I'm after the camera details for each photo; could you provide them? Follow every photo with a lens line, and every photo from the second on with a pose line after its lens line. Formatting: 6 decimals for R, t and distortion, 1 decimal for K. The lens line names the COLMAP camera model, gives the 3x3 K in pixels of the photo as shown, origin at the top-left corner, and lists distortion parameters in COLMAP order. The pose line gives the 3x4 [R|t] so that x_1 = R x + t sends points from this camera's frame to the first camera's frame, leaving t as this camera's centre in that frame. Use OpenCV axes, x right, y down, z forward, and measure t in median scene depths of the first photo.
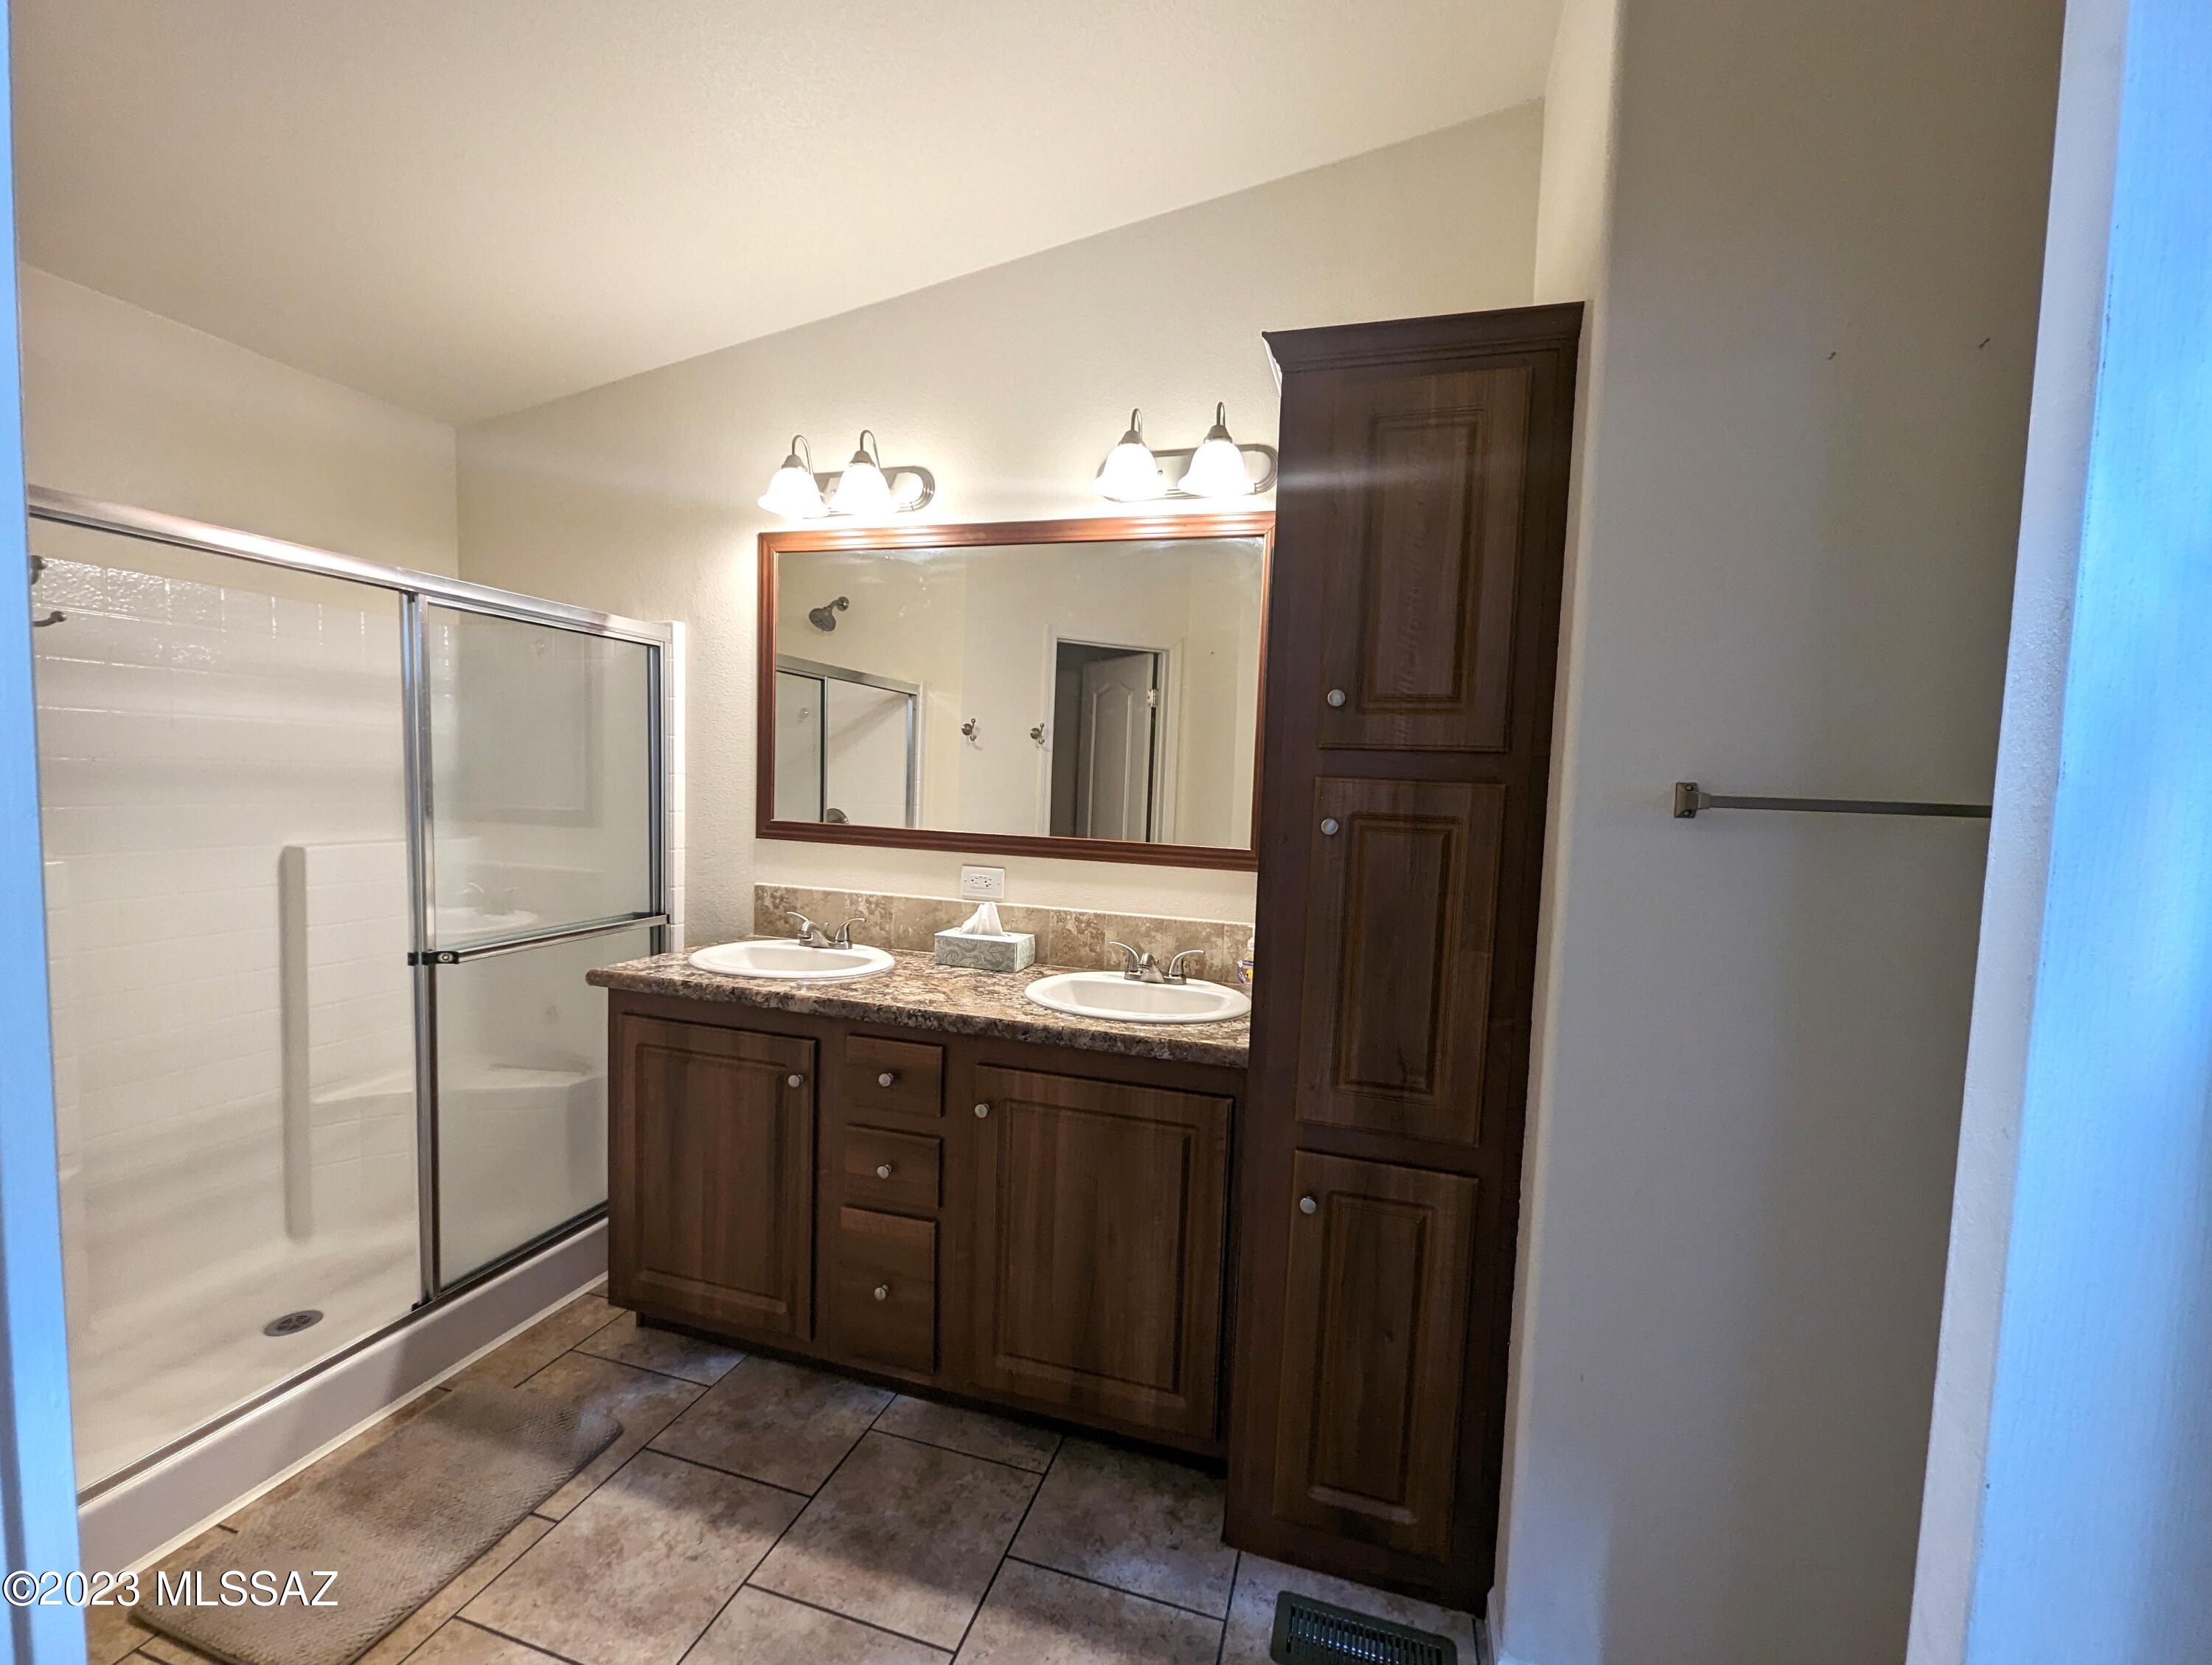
lens RADIAL K [[927.7, 0, 1107.8], [0, 927.7, 839.0], [0, 0, 1]] dist [-0.002413, -0.000184]
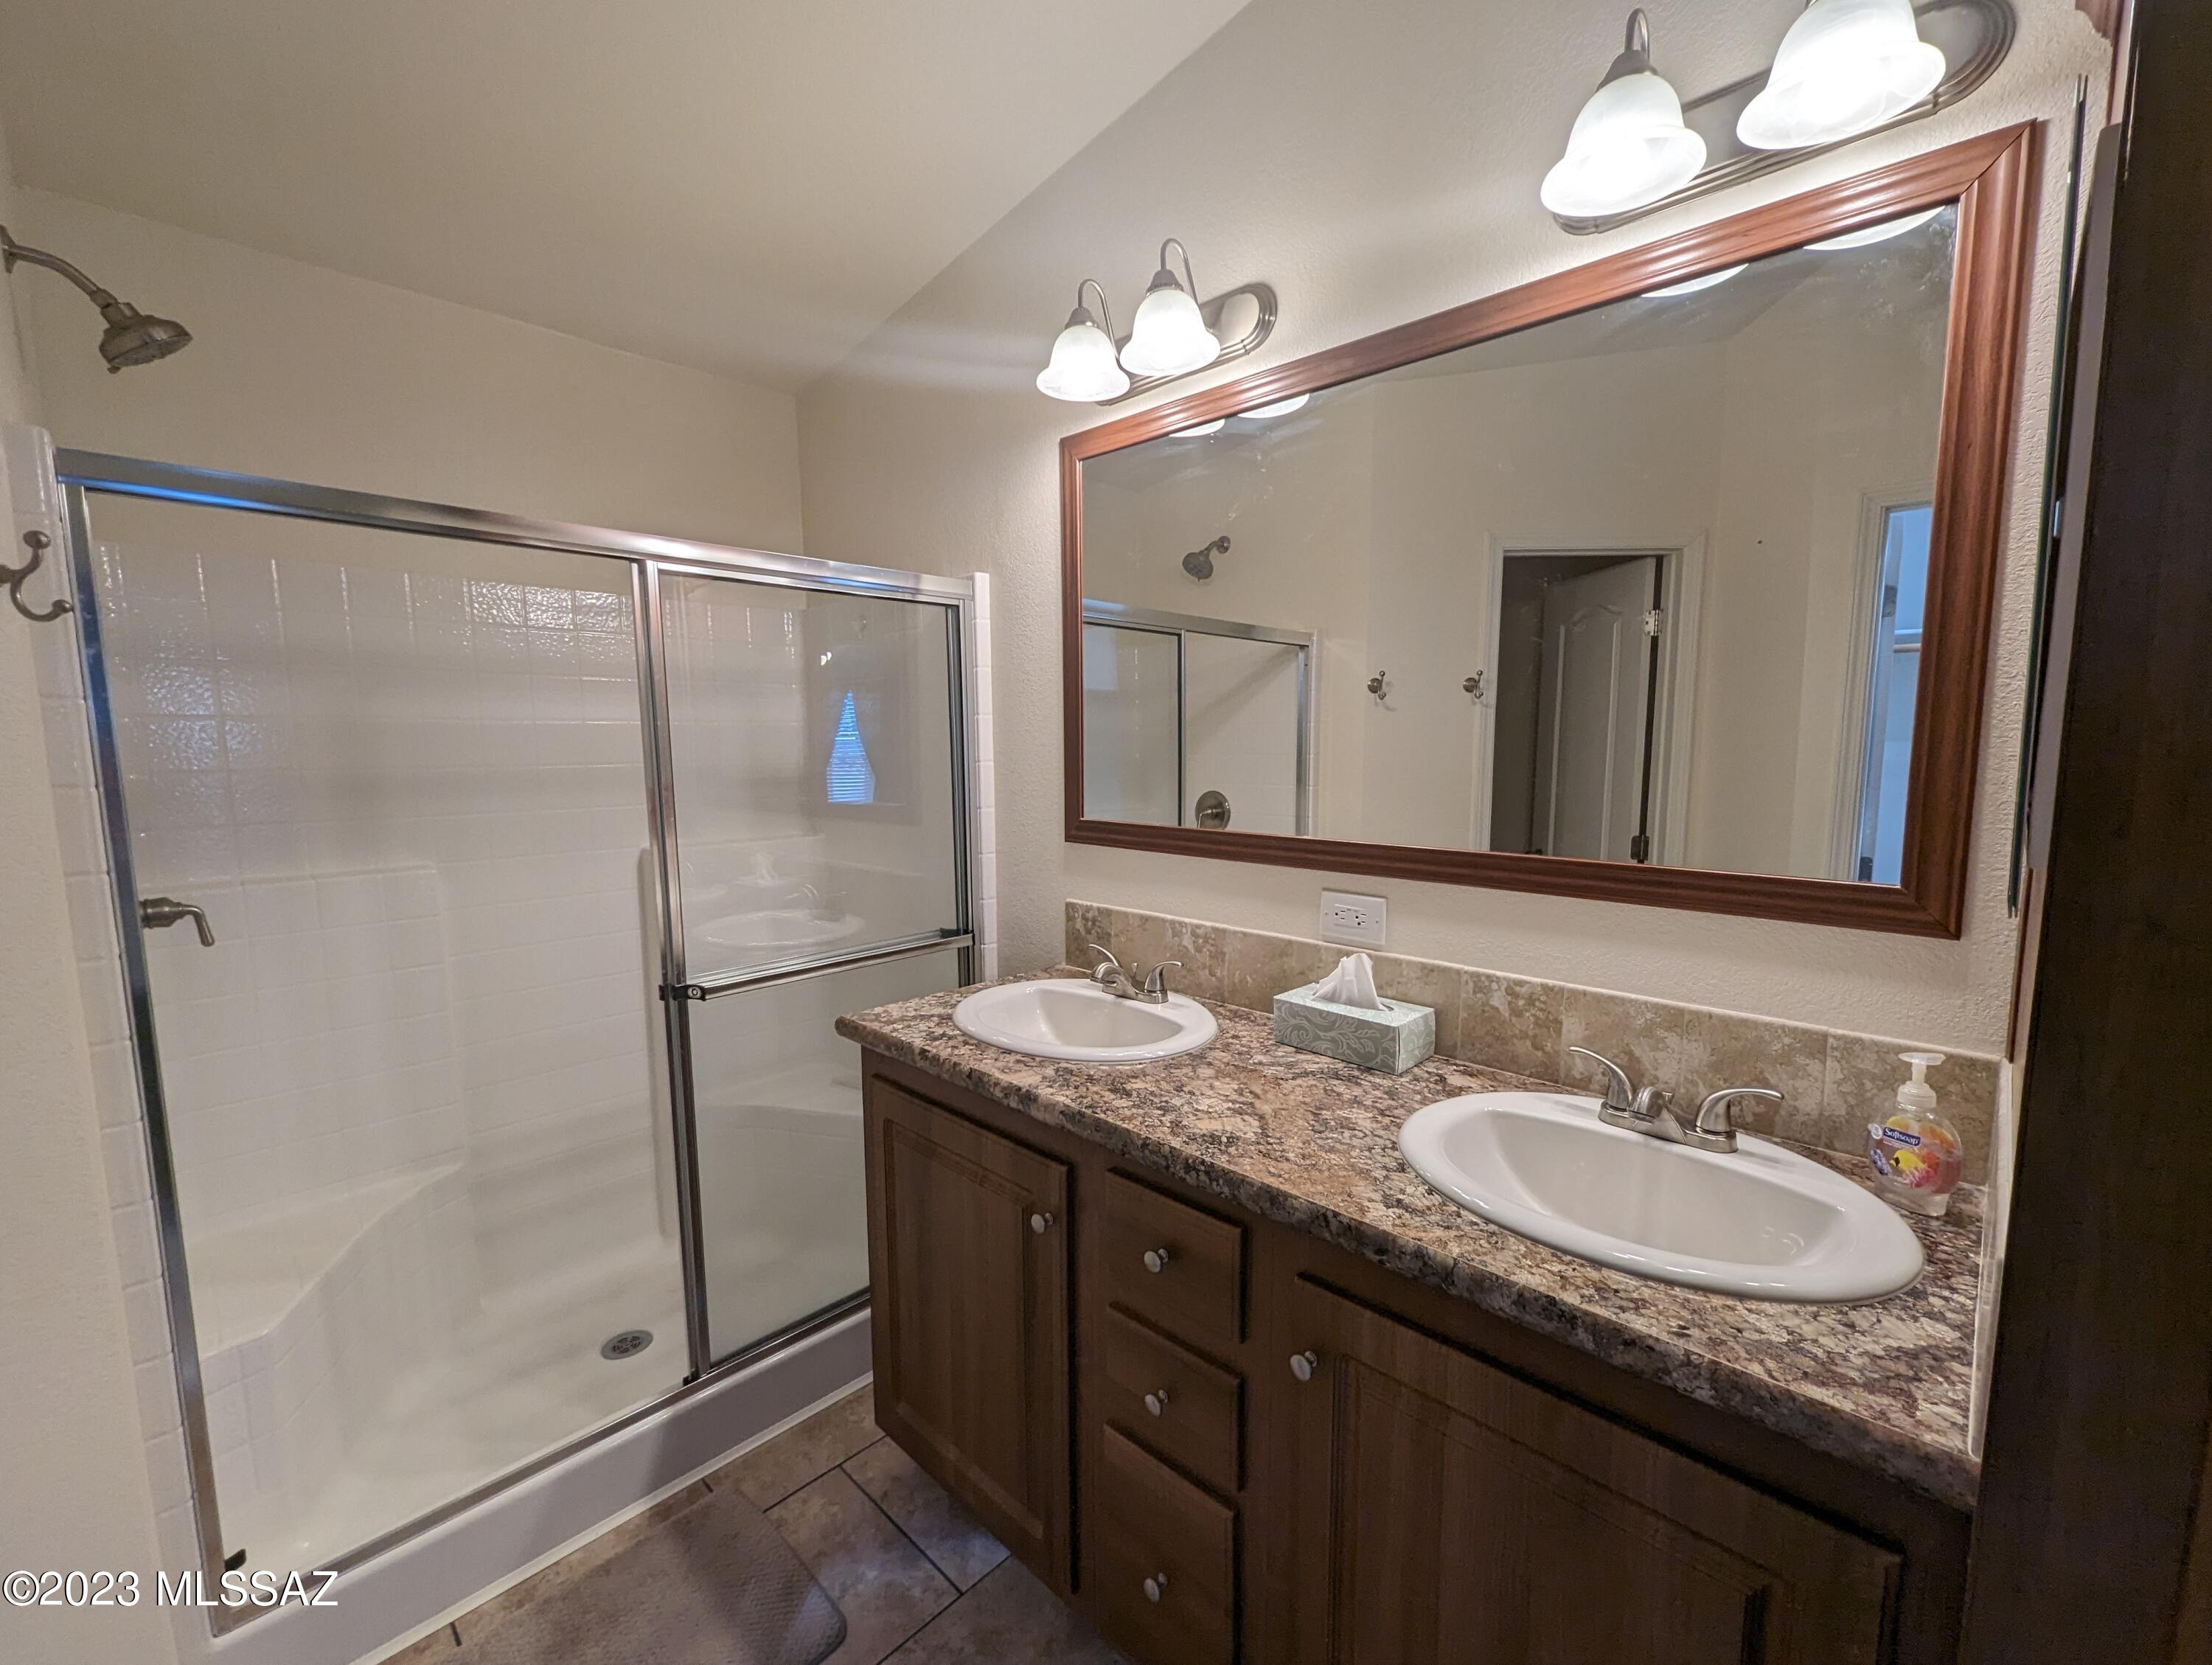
lens RADIAL K [[927.7, 0, 1109.0], [0, 927.7, 847.3], [0, 0, 1]] dist [-0.002413, -0.000184]
pose [[0.889273, 0.009346, -0.457281, 0.009144], [0.010343, 0.999125, 0.040535, -0.032370], [0.457260, -0.040776, 0.888398, 0.387167]]
